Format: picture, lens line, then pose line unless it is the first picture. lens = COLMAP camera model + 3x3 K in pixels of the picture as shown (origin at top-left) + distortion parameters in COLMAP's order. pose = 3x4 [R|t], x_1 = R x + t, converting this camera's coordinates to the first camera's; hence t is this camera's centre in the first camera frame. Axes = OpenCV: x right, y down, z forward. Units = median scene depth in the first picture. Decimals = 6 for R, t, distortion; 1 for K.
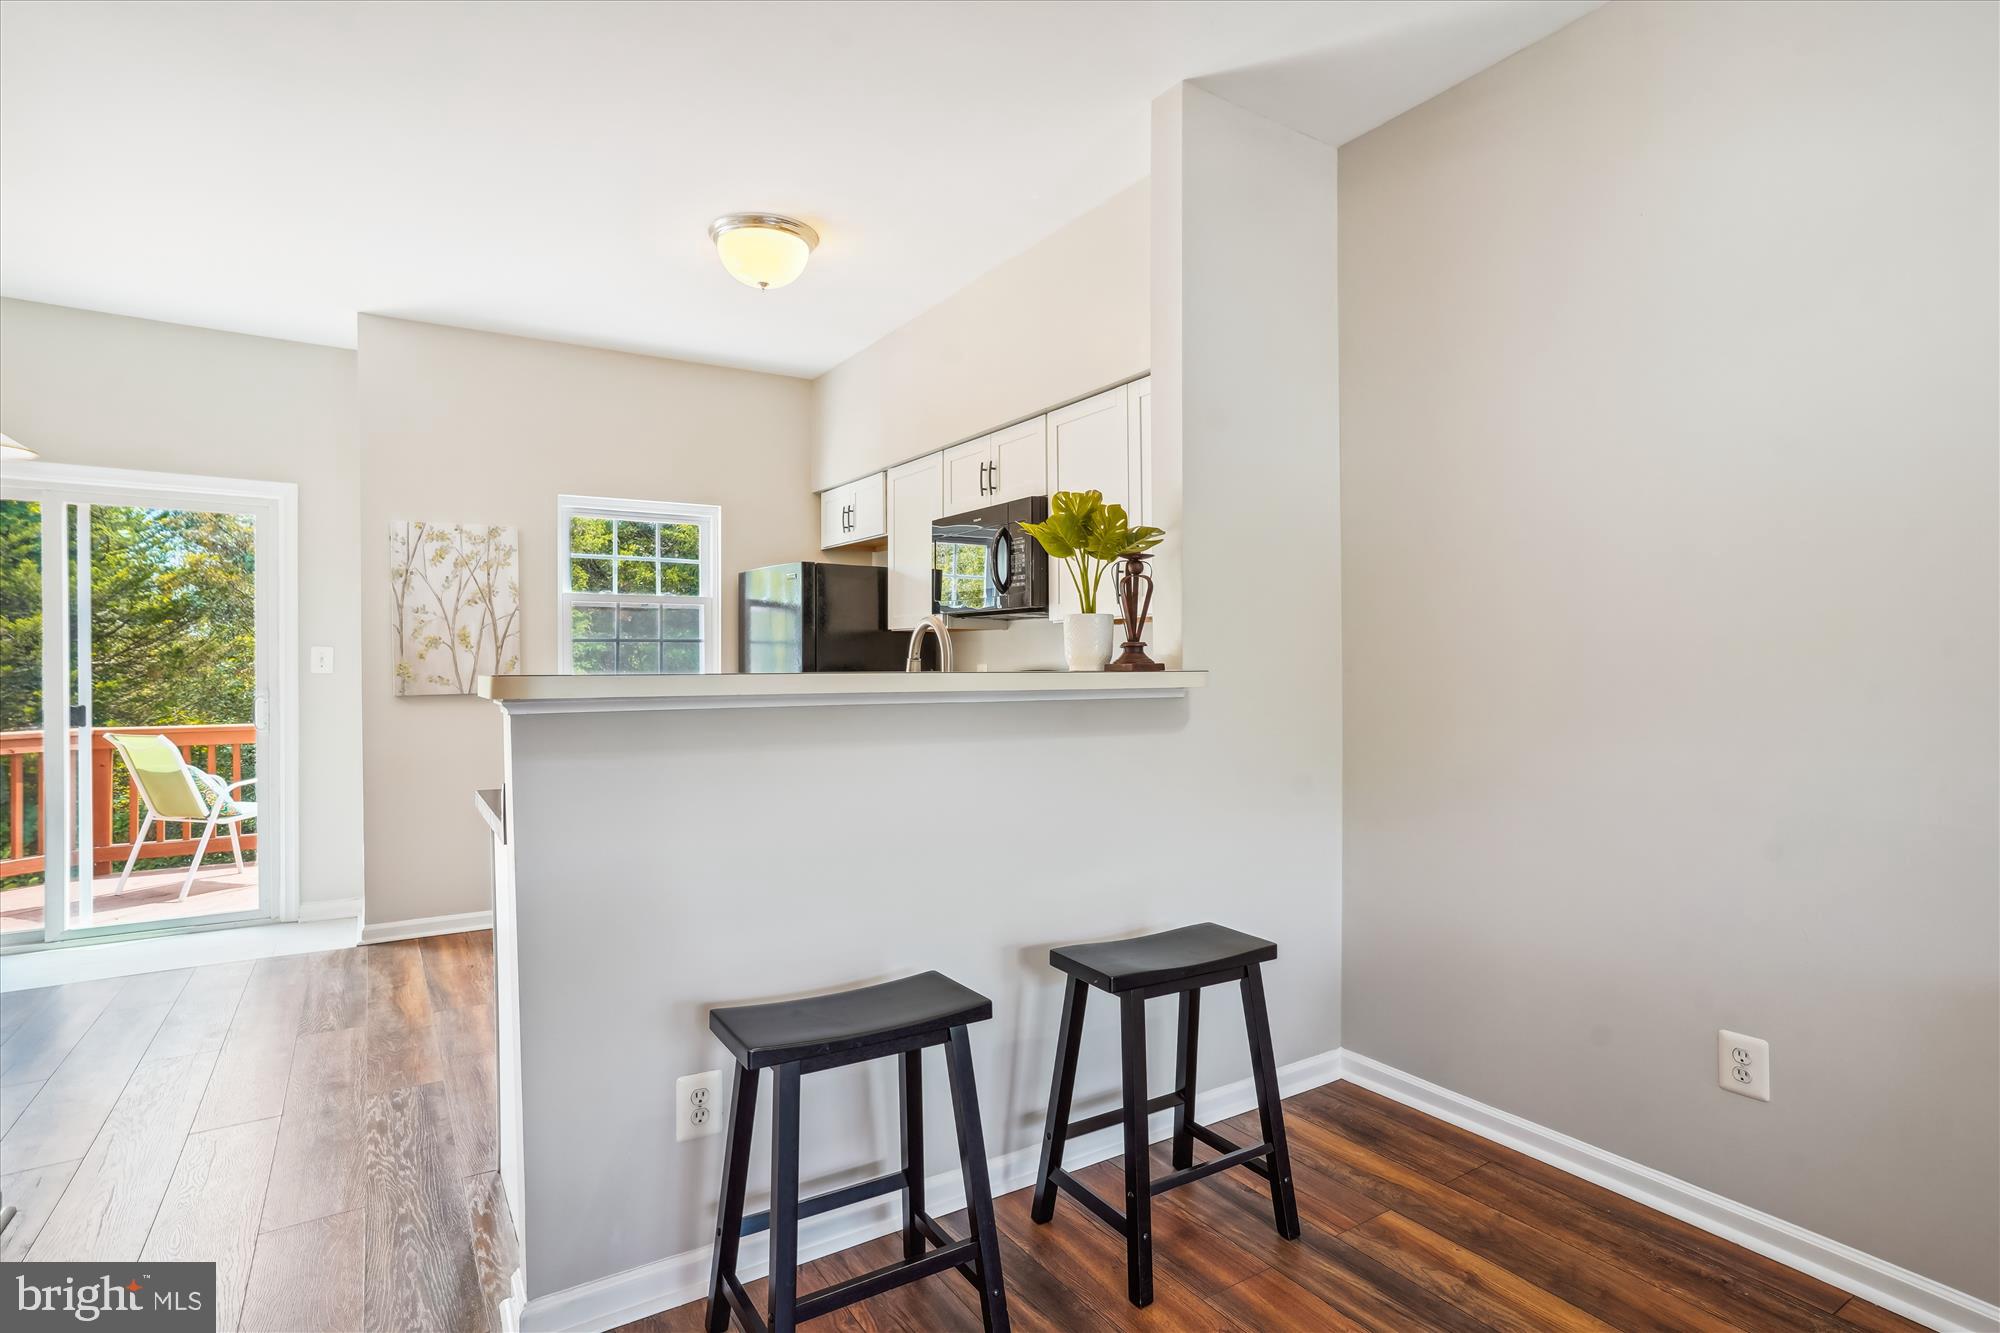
lens RADIAL K [[978.5, 0, 996.3], [0, 978.5, 676.9], [0, 0, 1]] dist [-0.047137, -0.000032]
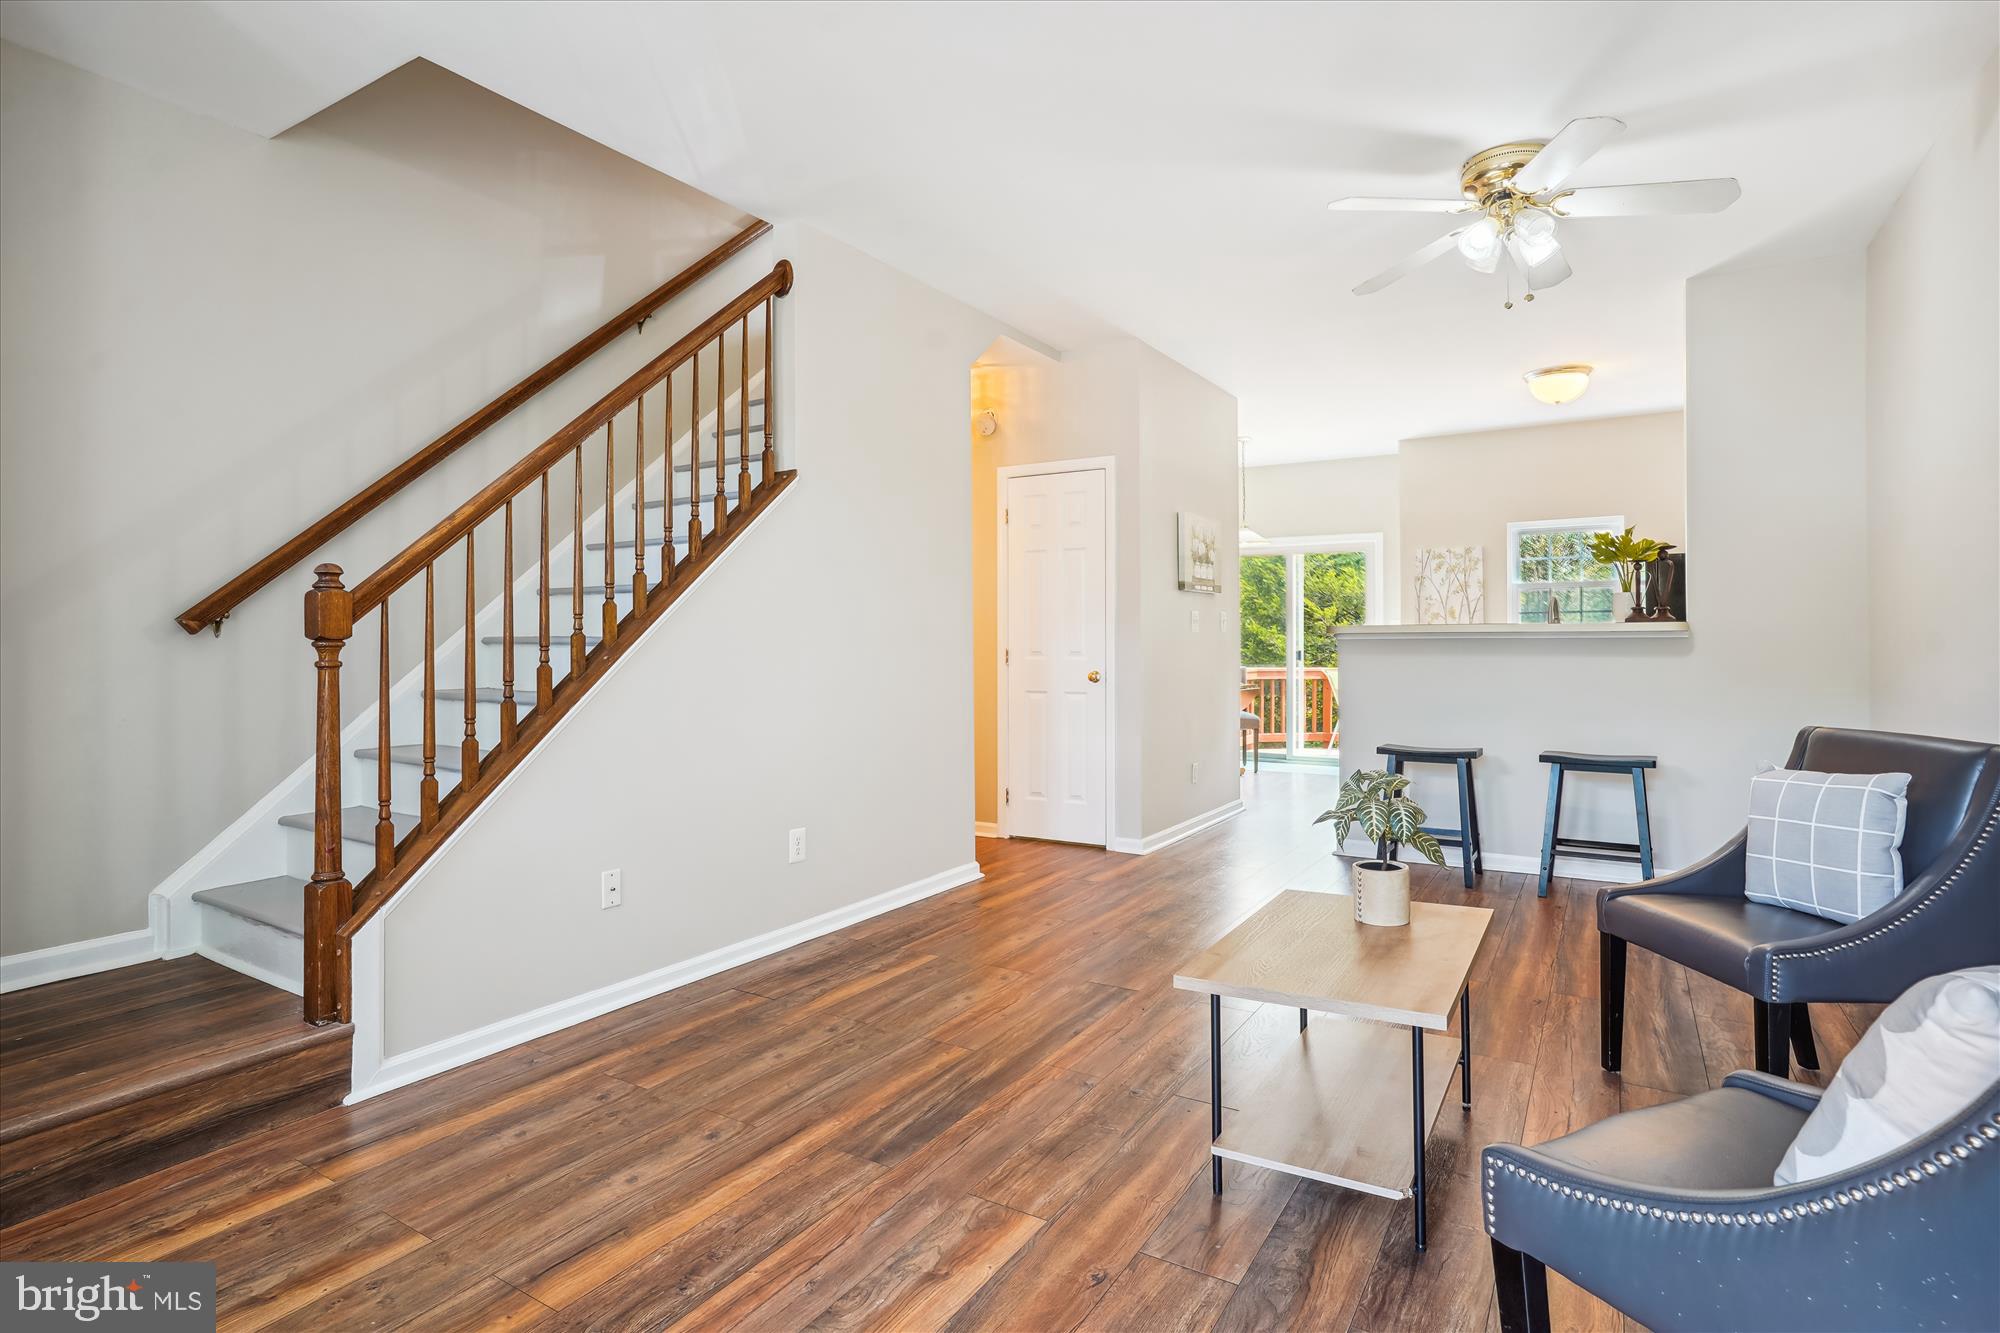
lens RADIAL K [[1007.9, 0, 1004.9], [0, 1007.9, 656.7], [0, 0, 1]] dist [-0.057476, 0.041231]
pose [[0.428754, 0.009432, -0.903372, 0.749802], [-0.005167, 0.999955, 0.007989, 0.029735], [0.903406, 0.001242, 0.428784, -0.520607]]
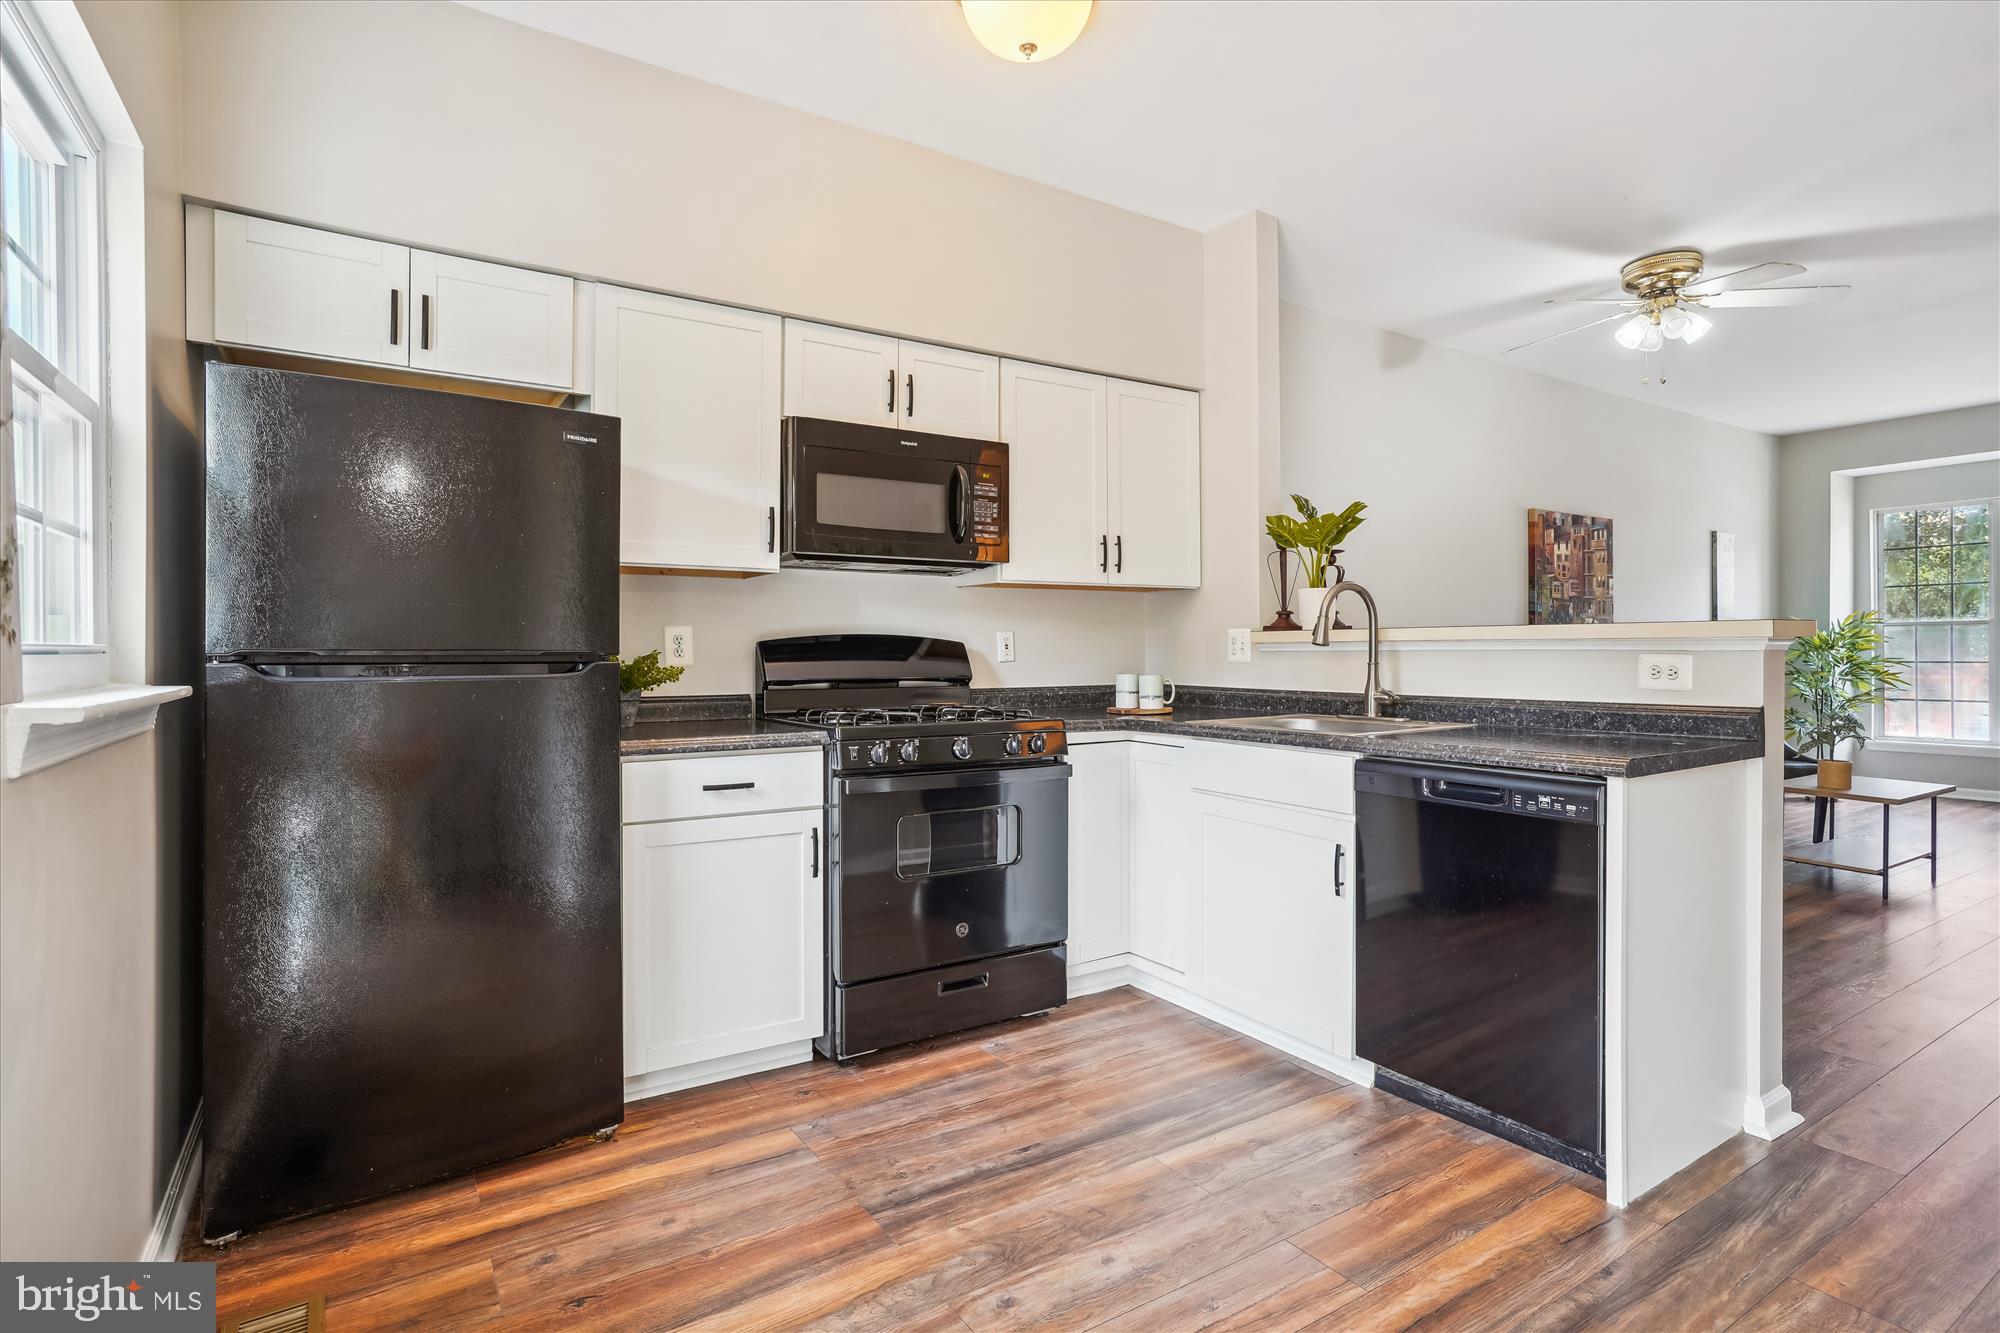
lens RADIAL K [[1007.9, 0, 1004.9], [0, 1007.9, 656.7], [0, 0, 1]] dist [-0.057476, 0.041231]
pose [[-0.011421, 0.001826, 0.999933, -0.762191], [0.022045, 0.999756, -0.001574, 0.013992], [-0.999692, 0.022026, -0.011458, 0.854498]]
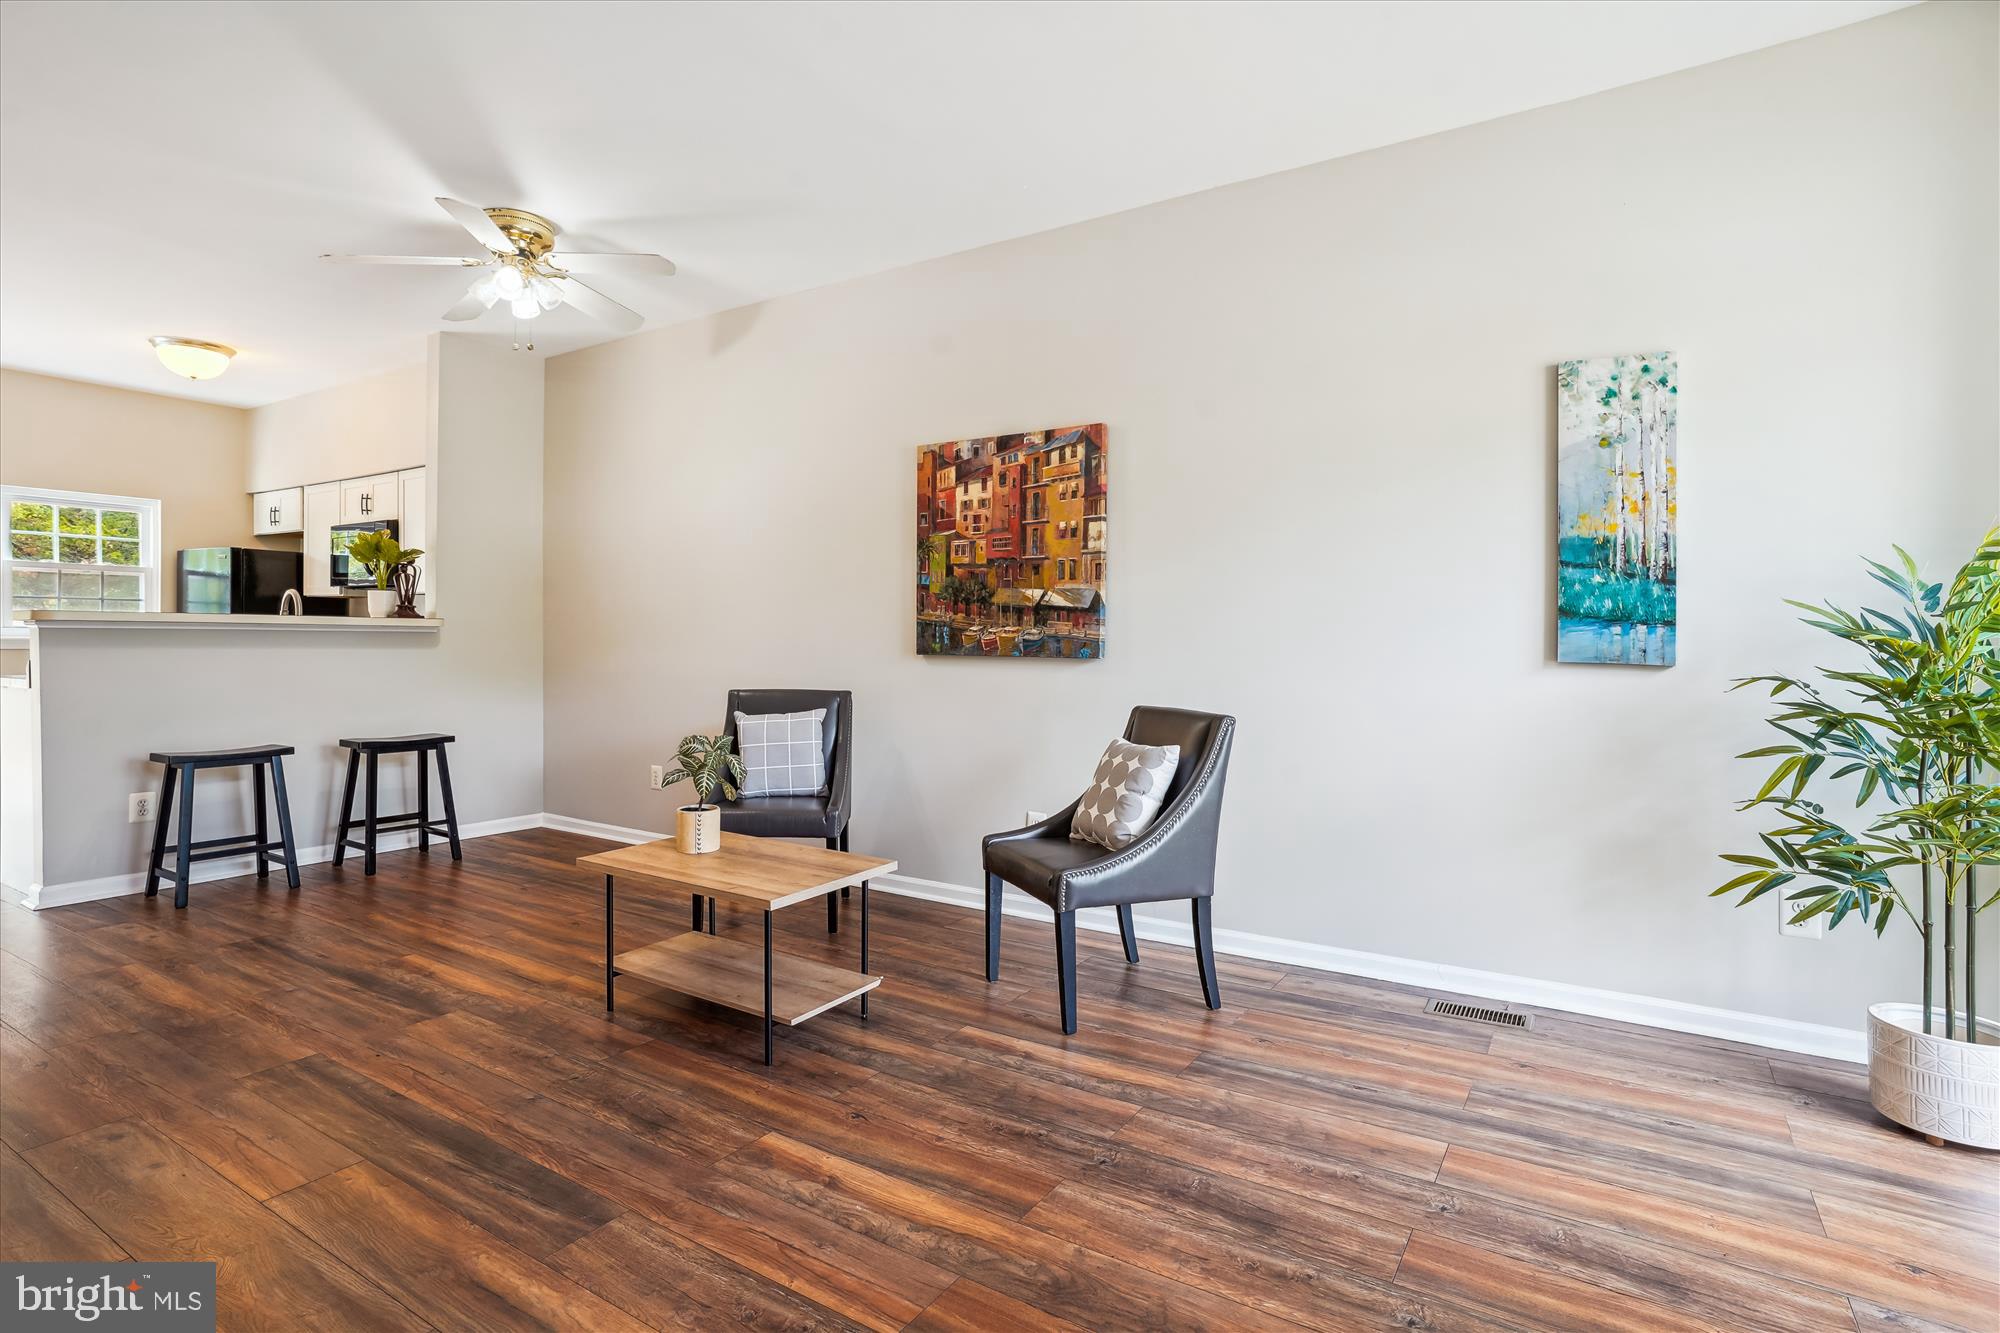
lens RADIAL K [[995.1, 0, 996.5], [0, 995.1, 651.7], [0, 0, 1]] dist [-0.059311, 0.038682]
pose [[0.907283, 0.008693, 0.420430, 0.238193], [-0.007584, 0.999962, -0.004311, 0.037270], [-0.420452, 0.000723, 0.907315, -0.831244]]
